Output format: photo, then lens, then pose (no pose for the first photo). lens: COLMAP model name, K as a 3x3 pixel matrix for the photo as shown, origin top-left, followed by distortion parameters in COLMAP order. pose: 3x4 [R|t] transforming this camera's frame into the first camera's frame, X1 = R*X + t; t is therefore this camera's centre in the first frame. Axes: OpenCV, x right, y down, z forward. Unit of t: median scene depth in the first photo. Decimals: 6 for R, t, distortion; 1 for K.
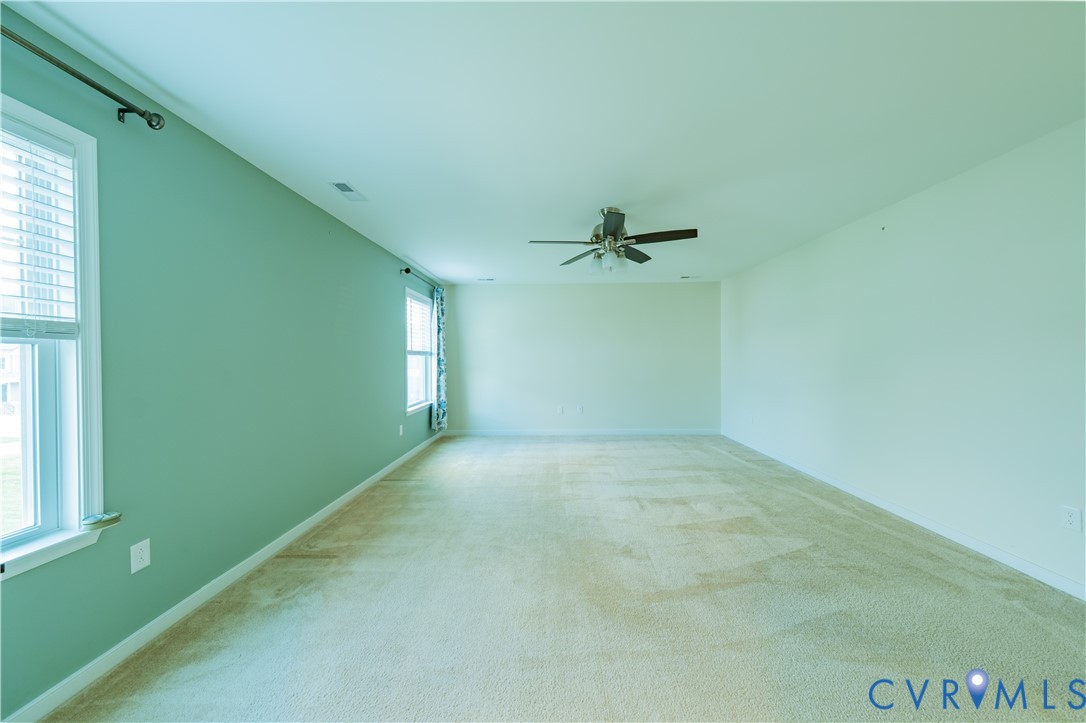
lens RADIAL K [[368.2, 0, 544.0], [0, 368.2, 364.5], [0, 0, 1]] dist [0.001493, 0.000025]
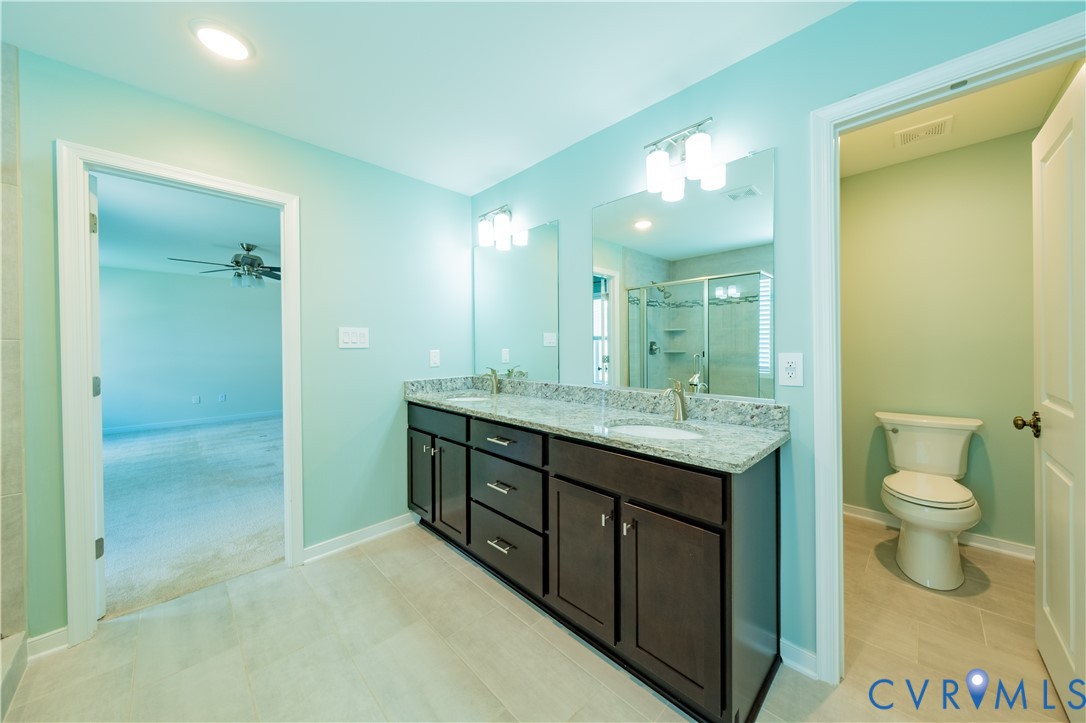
lens RADIAL K [[368.2, 0, 547.1], [0, 368.2, 356.4], [0, 0, 1]] dist [0.001493, 0.000025]
pose [[0.682404, -0.005481, 0.730955, -0.075192], [0.004298, 0.999985, 0.003486, 0.011543], [-0.730962, 0.000763, 0.682417, -0.800347]]
